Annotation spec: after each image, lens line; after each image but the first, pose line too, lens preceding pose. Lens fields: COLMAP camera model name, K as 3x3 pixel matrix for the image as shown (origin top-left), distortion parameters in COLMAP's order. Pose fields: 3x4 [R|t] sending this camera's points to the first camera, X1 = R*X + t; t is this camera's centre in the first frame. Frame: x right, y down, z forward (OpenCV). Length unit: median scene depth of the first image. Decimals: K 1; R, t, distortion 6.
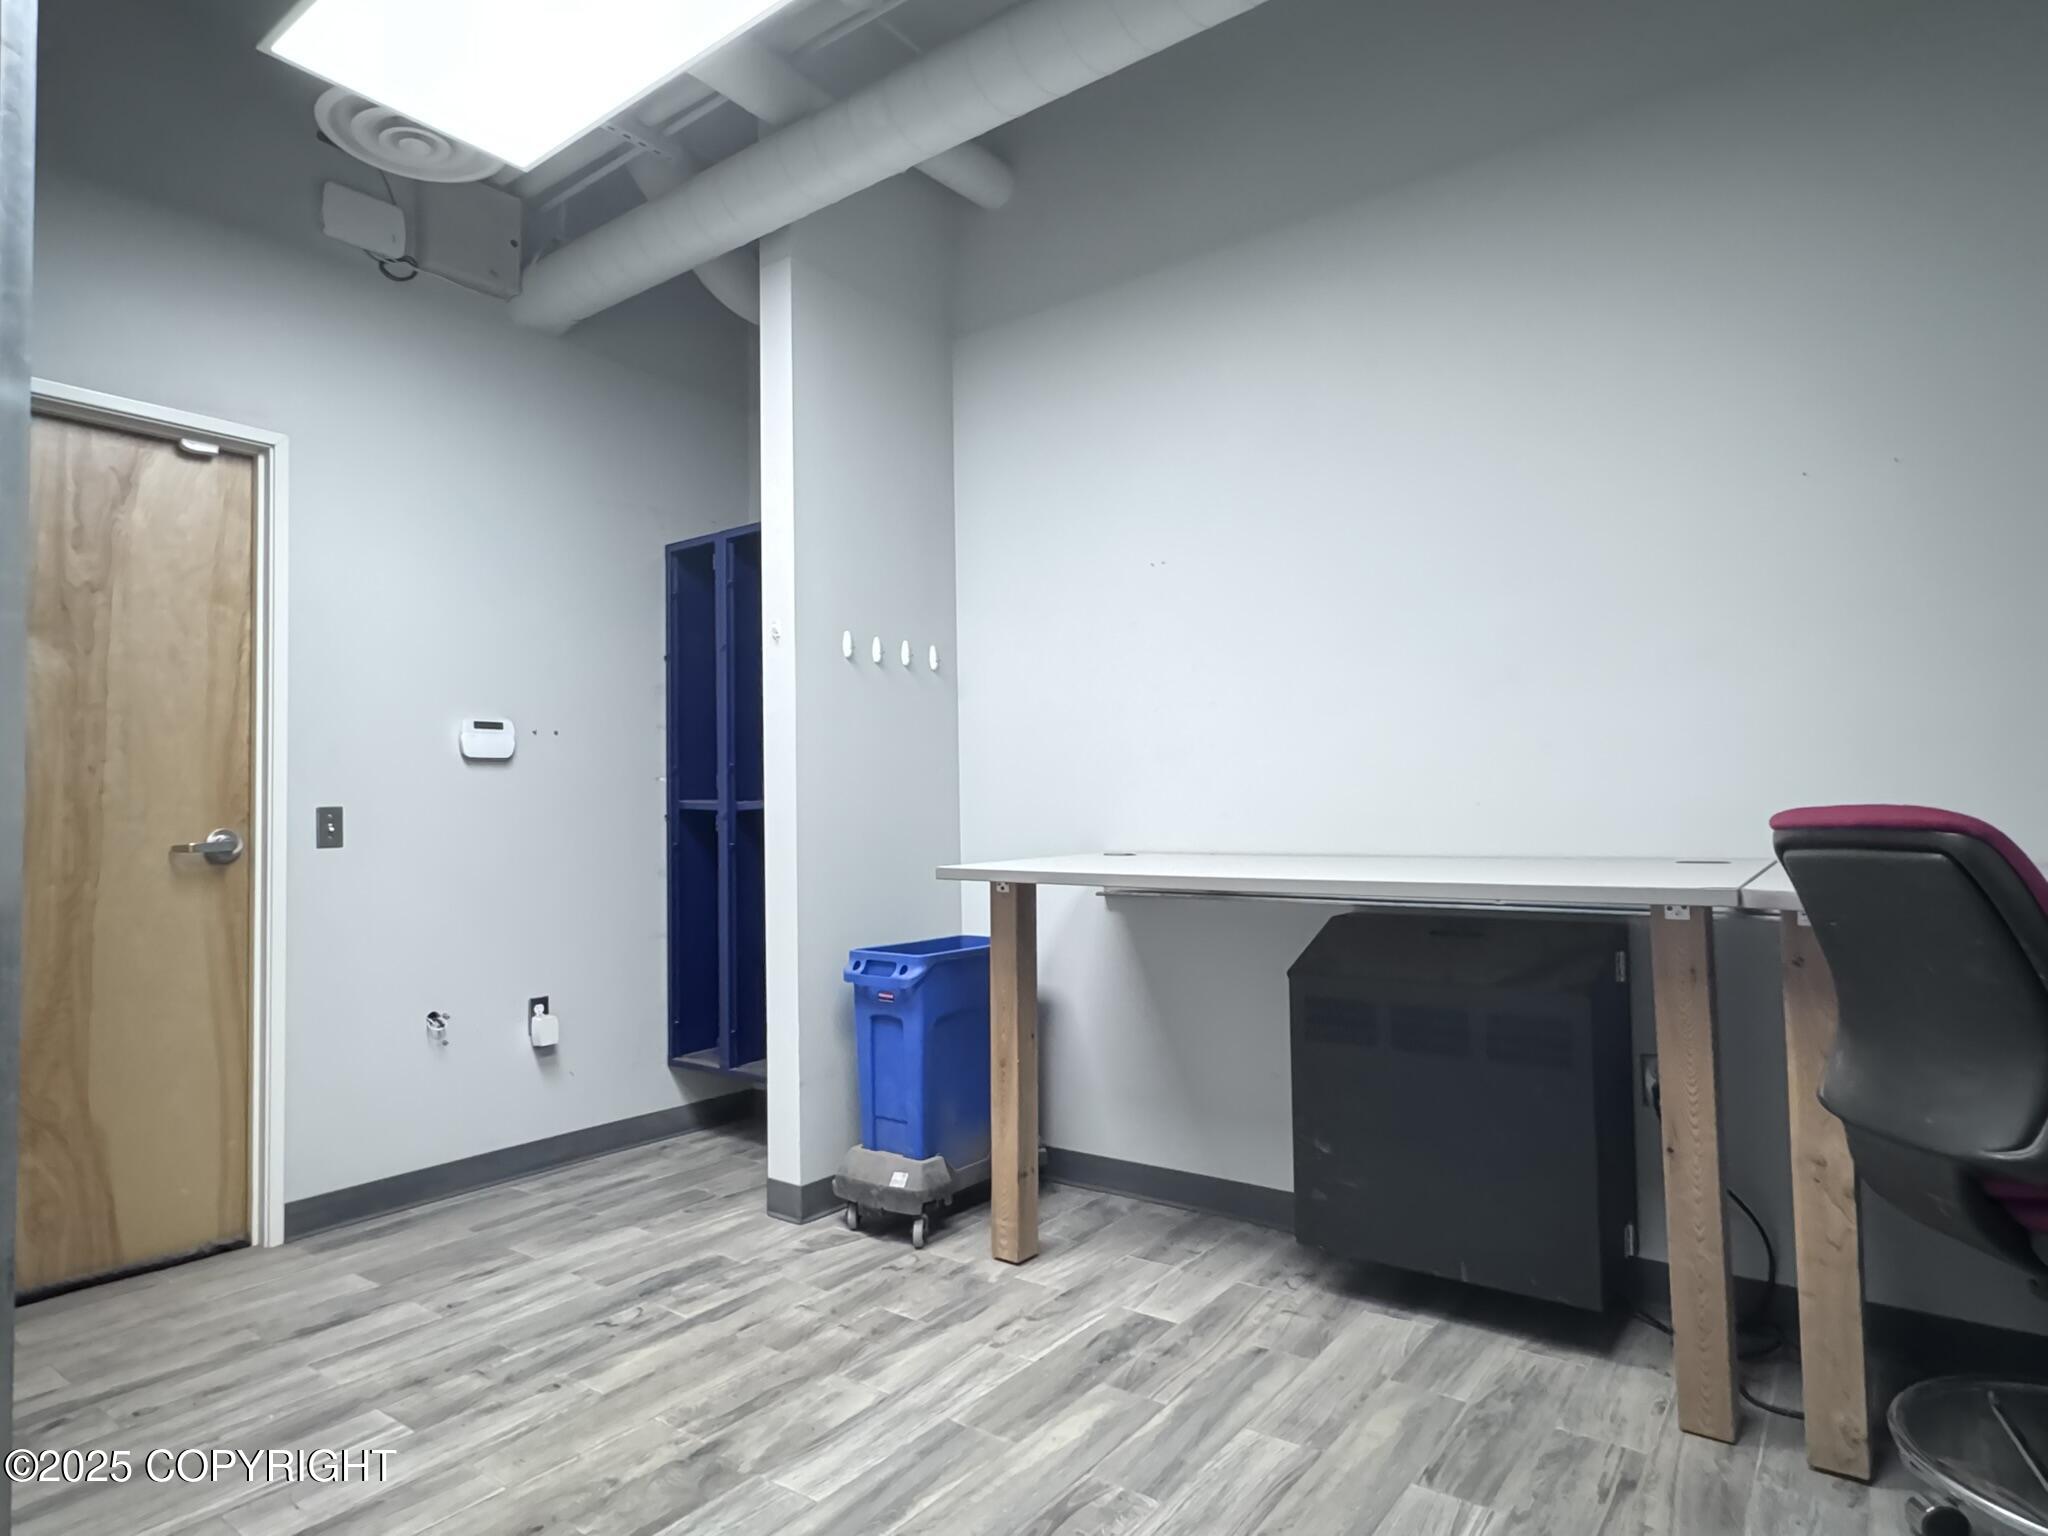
lens RADIAL K [[1180.8, 0, 1006.2], [0, 1180.8, 768.7], [0, 0, 1]] dist [0.005945, 0.002127]
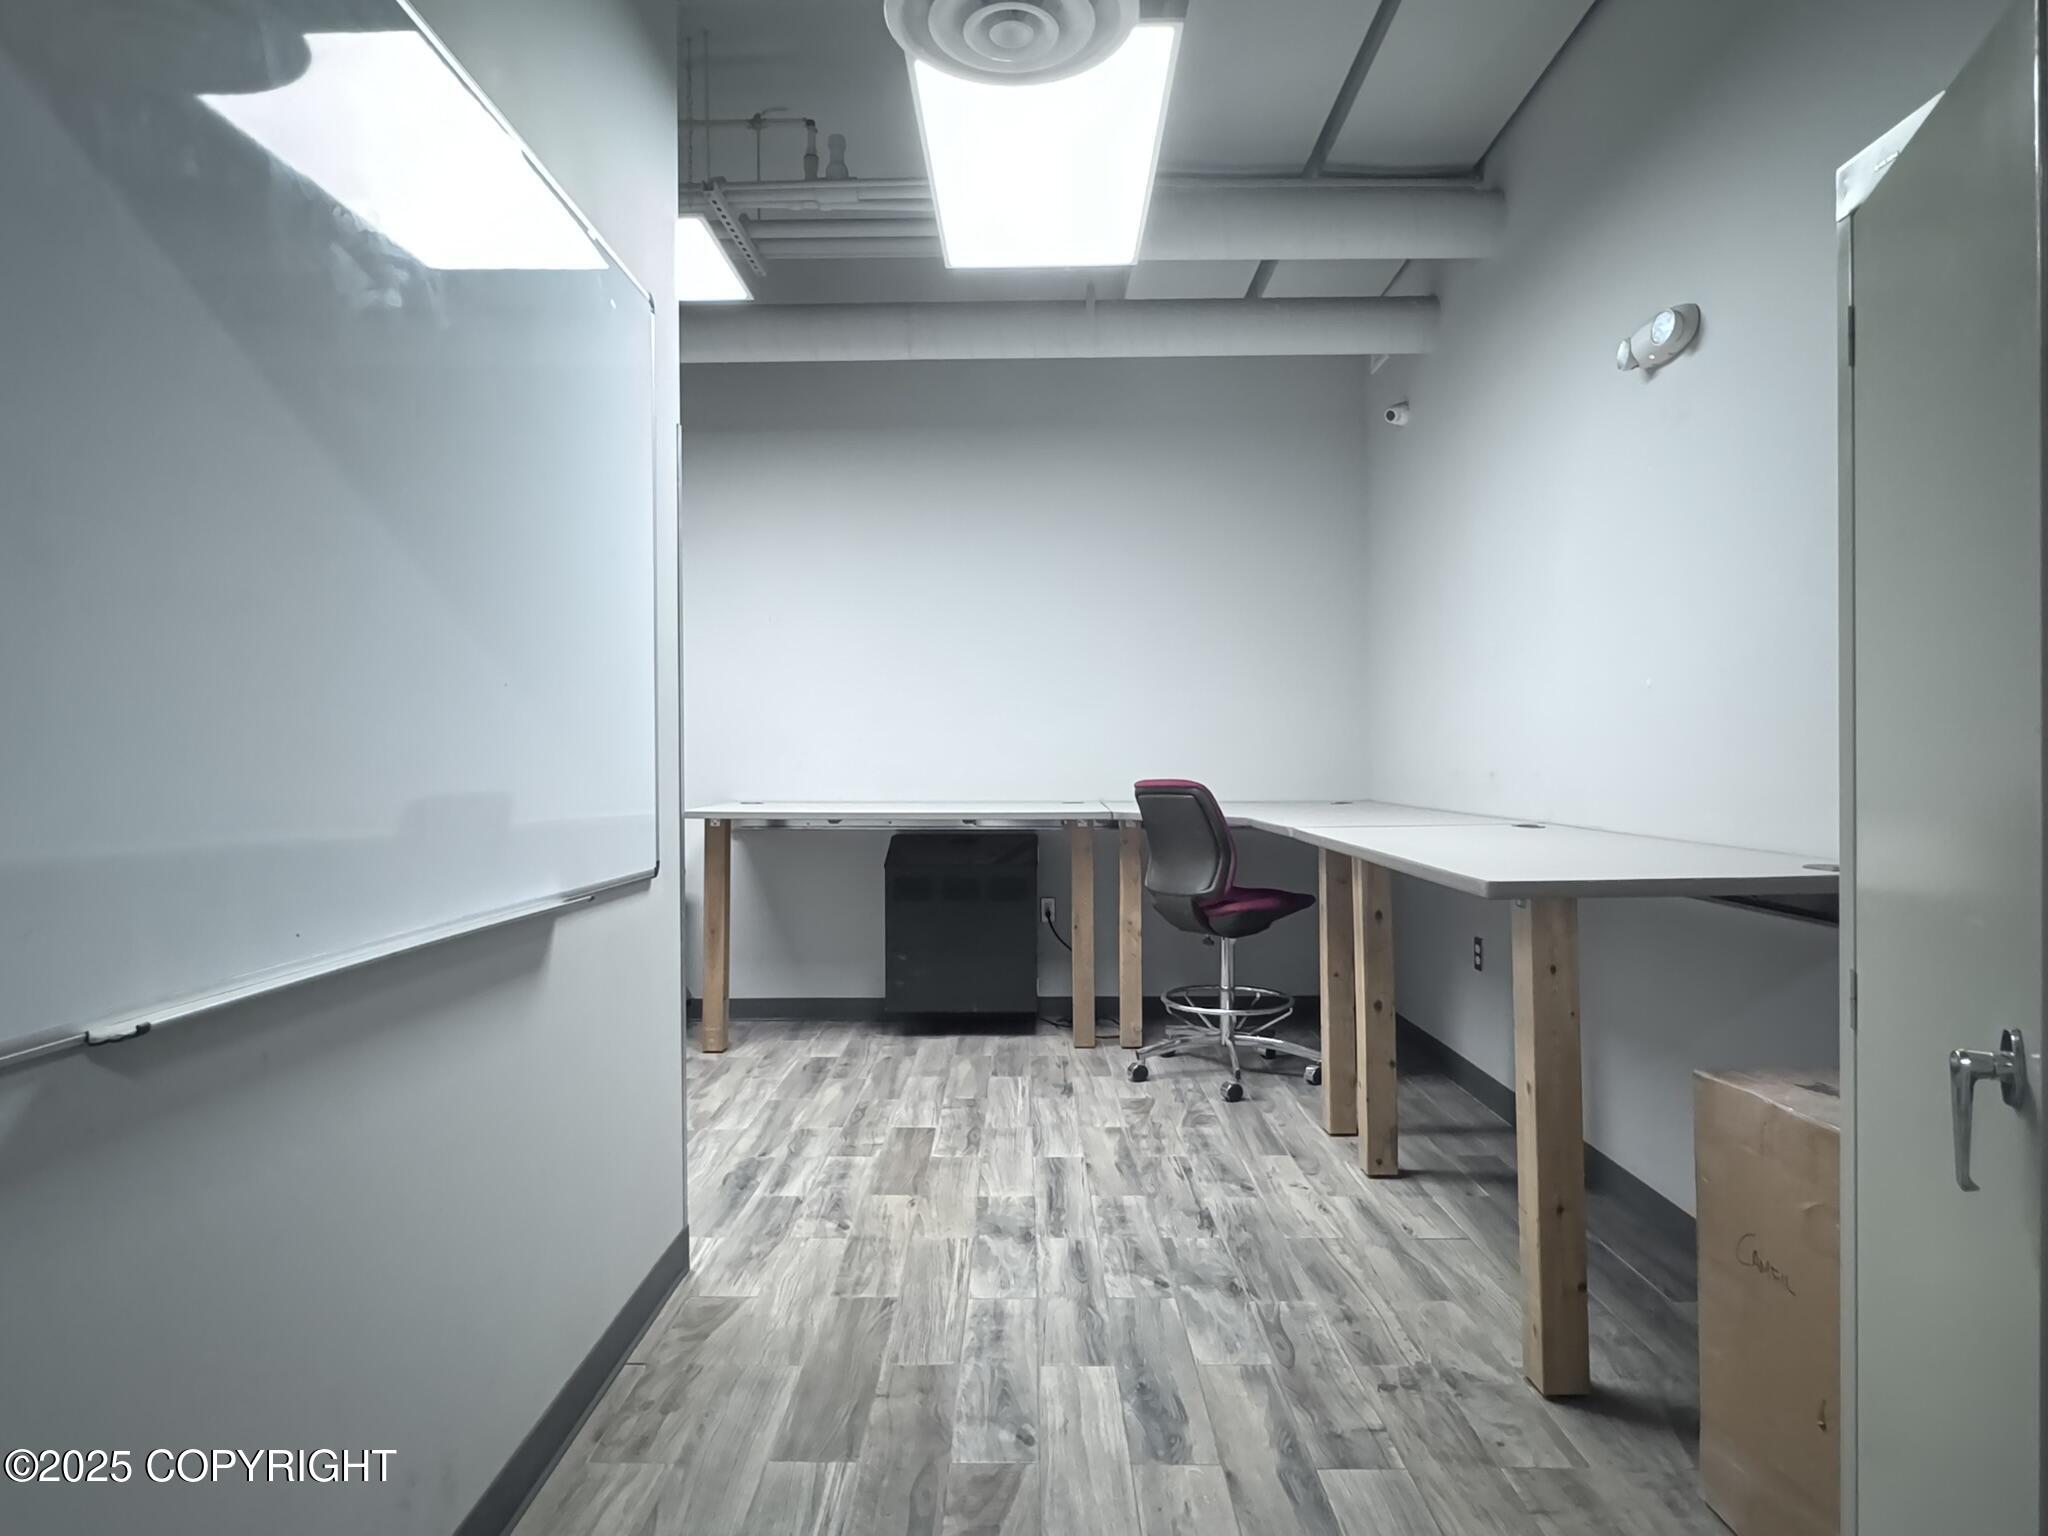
lens RADIAL K [[1180.8, 0, 1029.0], [0, 1180.8, 763.6], [0, 0, 1]] dist [0.005945, 0.002127]
pose [[0.803089, 0.010025, 0.595775, -0.925252], [-0.033111, 0.999064, 0.027822, -0.057154], [-0.594938, -0.042070, 0.802670, -0.807172]]
